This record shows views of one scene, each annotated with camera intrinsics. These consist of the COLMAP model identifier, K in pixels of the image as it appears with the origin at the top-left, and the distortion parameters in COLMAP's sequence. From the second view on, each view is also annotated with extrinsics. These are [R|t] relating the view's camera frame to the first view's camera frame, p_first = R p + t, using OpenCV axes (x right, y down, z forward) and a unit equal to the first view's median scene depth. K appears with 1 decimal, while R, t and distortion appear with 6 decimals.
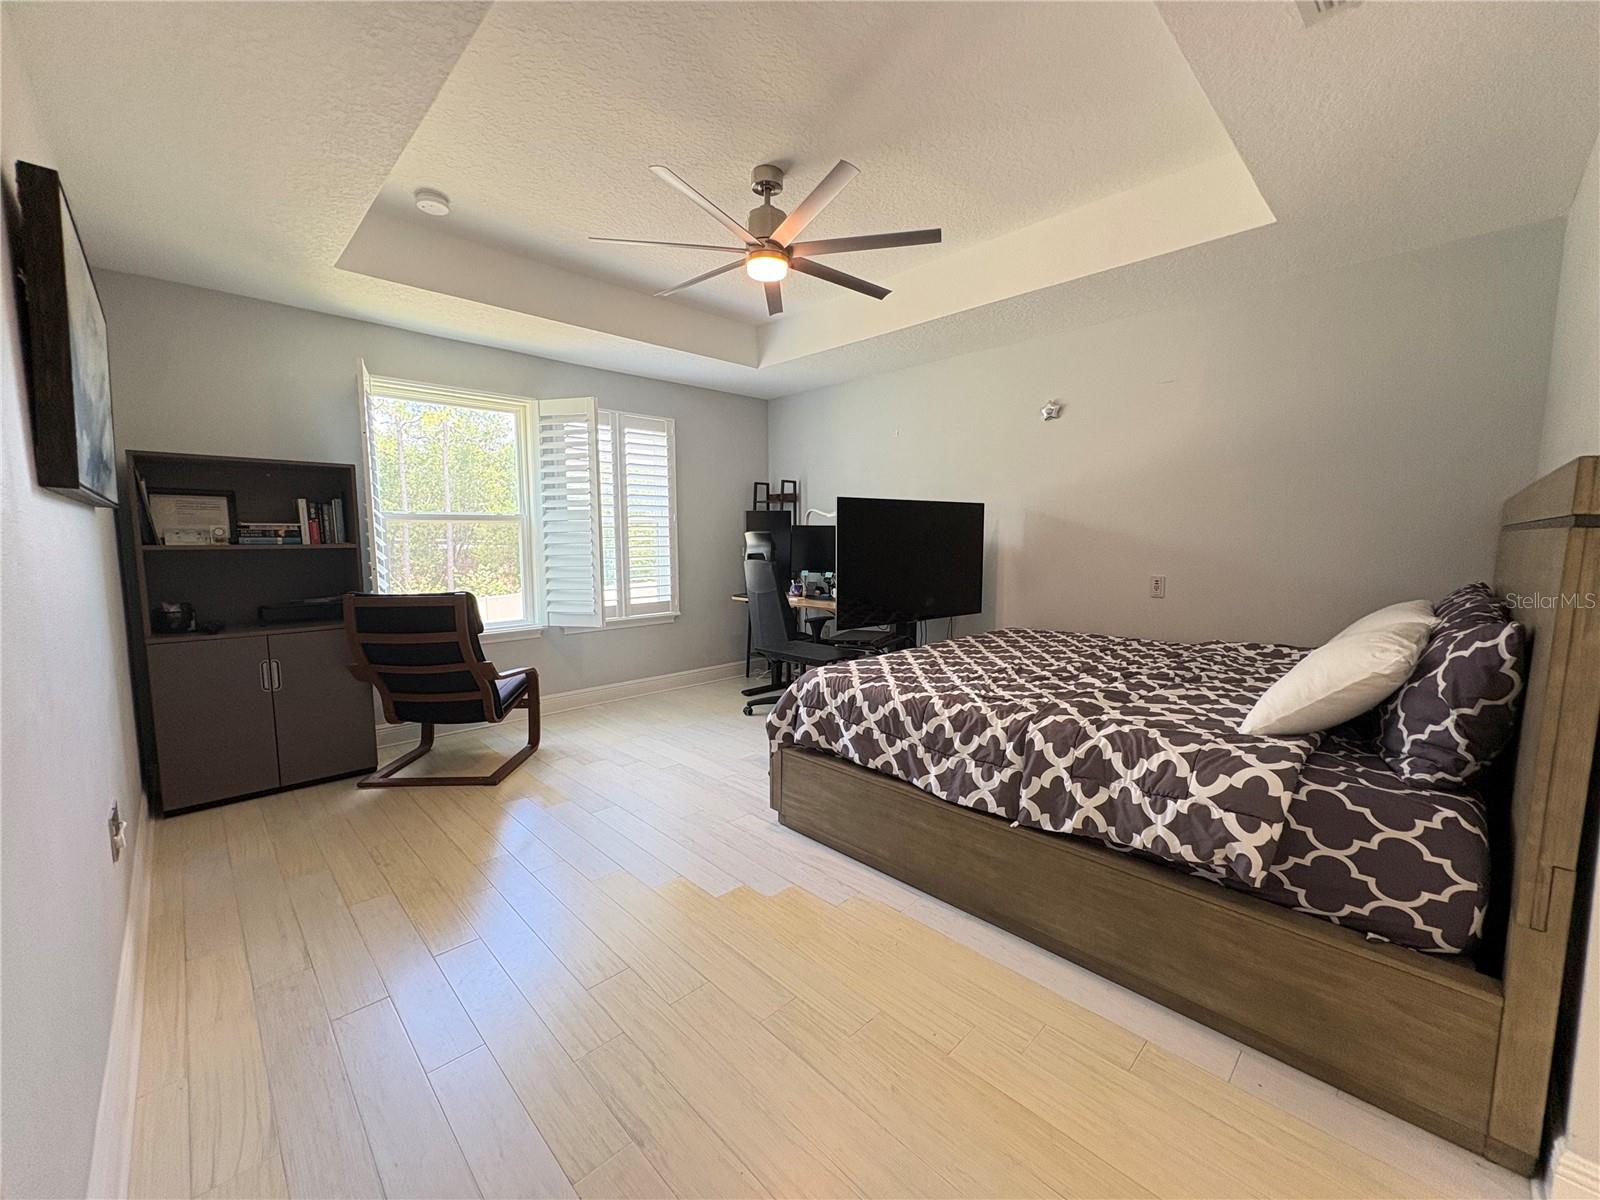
lens RADIAL K [[636.6, 0, 800.0], [0, 636.6, 600.0], [0, 0, 1]] dist [0.002677, -0.000357]
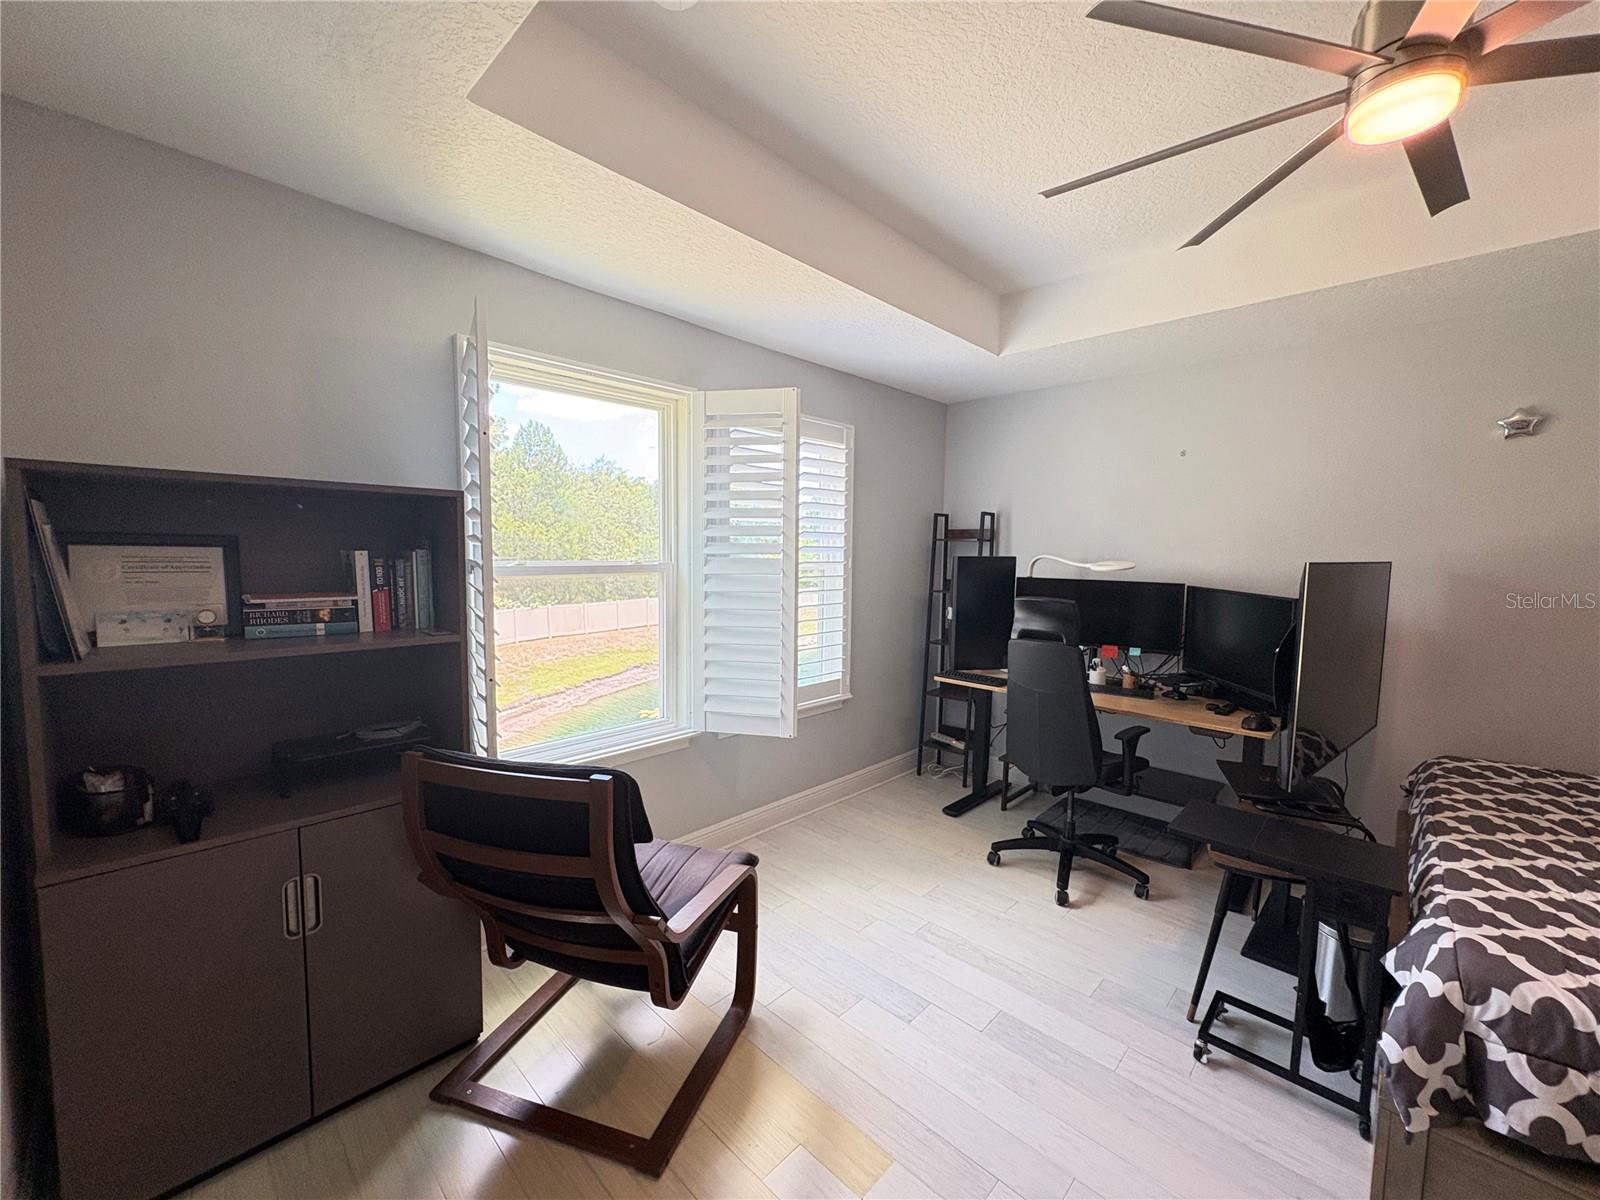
lens RADIAL K [[636.6, 0, 800.0], [0, 636.6, 600.0], [0, 0, 1]] dist [0.002677, -0.000357]
pose [[0.999580, 0.014585, 0.025028, -0.404500], [-0.014021, 0.999648, -0.022538, -0.105862], [-0.025348, 0.022178, 0.999433, 0.429304]]
